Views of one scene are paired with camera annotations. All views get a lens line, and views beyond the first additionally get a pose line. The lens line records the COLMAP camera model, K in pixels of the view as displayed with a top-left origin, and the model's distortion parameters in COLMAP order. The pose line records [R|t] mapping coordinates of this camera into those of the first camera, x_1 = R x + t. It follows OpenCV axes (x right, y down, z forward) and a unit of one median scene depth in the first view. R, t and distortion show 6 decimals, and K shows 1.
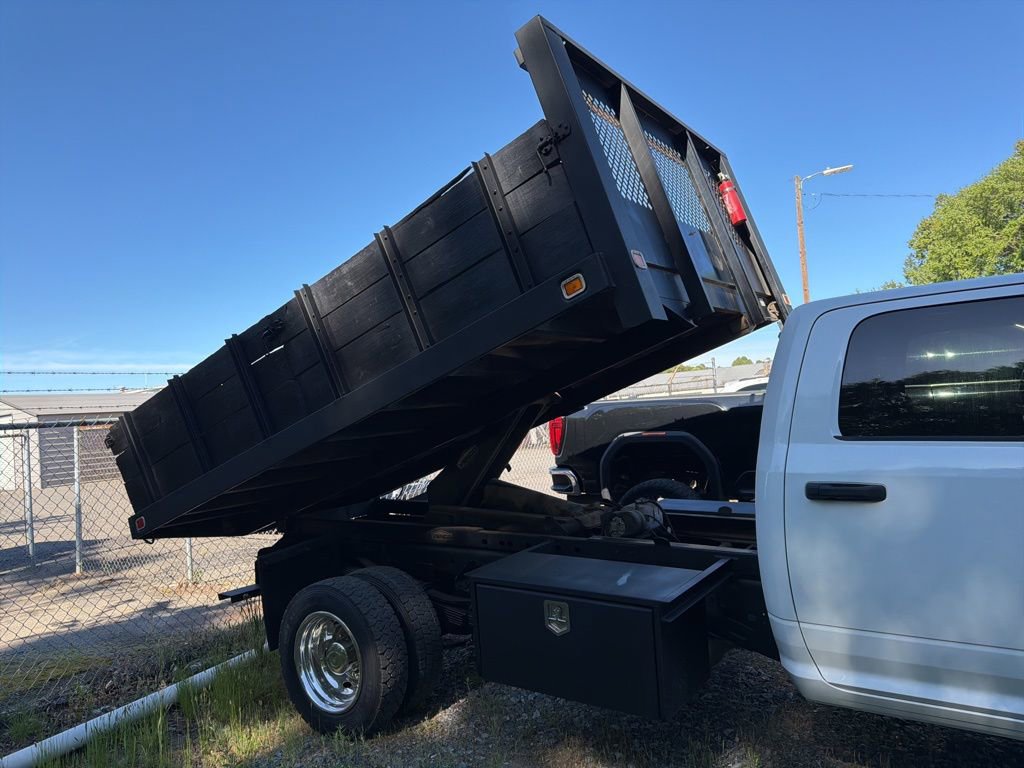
lens RADIAL K [[709.6, 0, 505.9], [0, 709.6, 386.1], [0, 0, 1]] dist [0.094199, -0.122681]
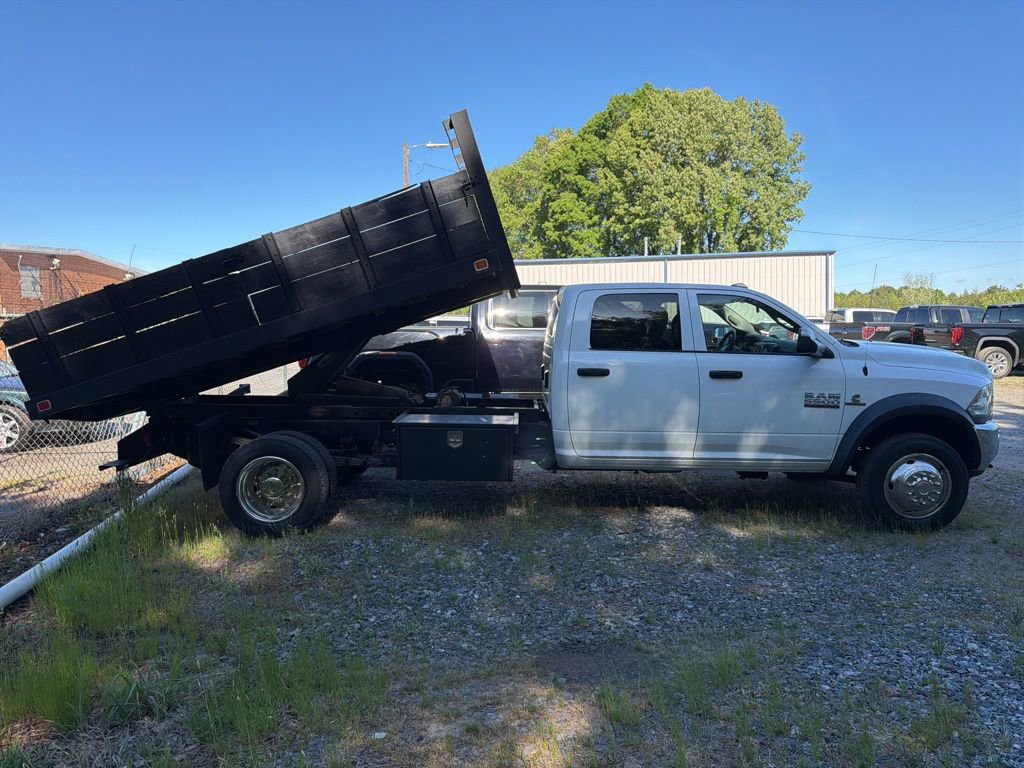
lens RADIAL K [[725.3, 0, 510.4], [0, 725.3, 383.8], [0, 0, 1]] dist [0.053817, -0.066564]
pose [[0.815247, 0.017135, 0.578859, -0.761317], [-0.067380, 0.995580, 0.065426, 0.035027], [-0.575180, -0.092341, 0.812799, -0.516617]]
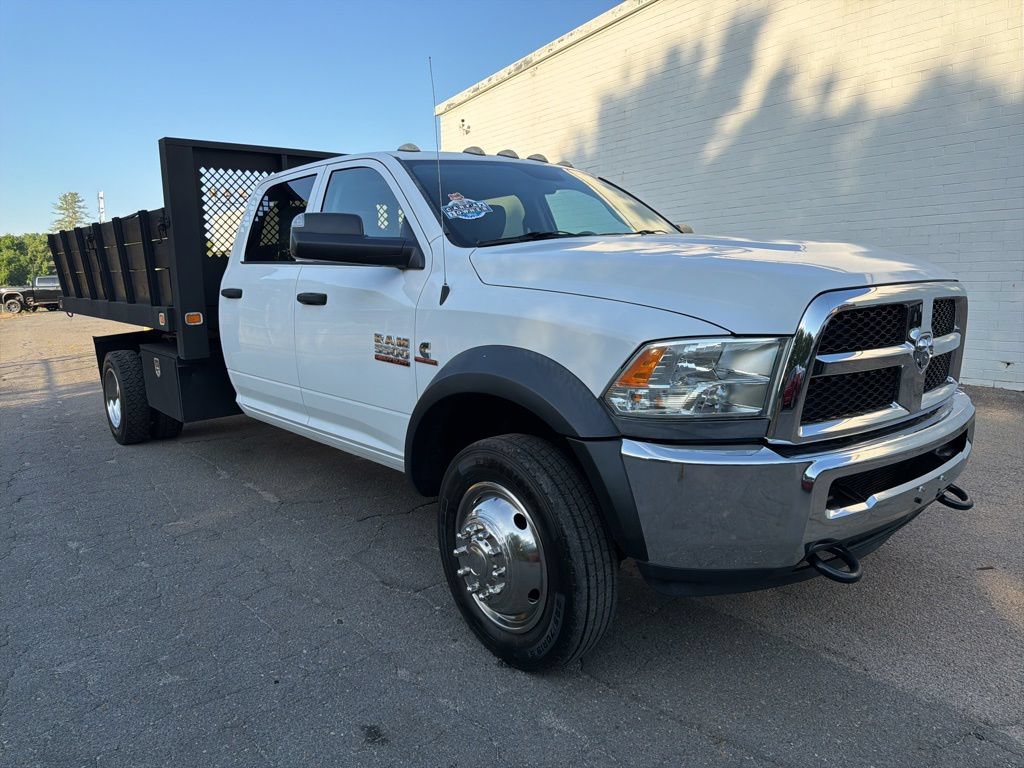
lens RADIAL K [[725.3, 0, 510.4], [0, 725.3, 383.8], [0, 0, 1]] dist [0.053817, -0.066564]
pose [[0.971590, 0.080108, -0.222702, 1.057705], [-0.039007, 0.982307, 0.183170, 0.008501], [0.233435, -0.169279, 0.957524, -0.394495]]
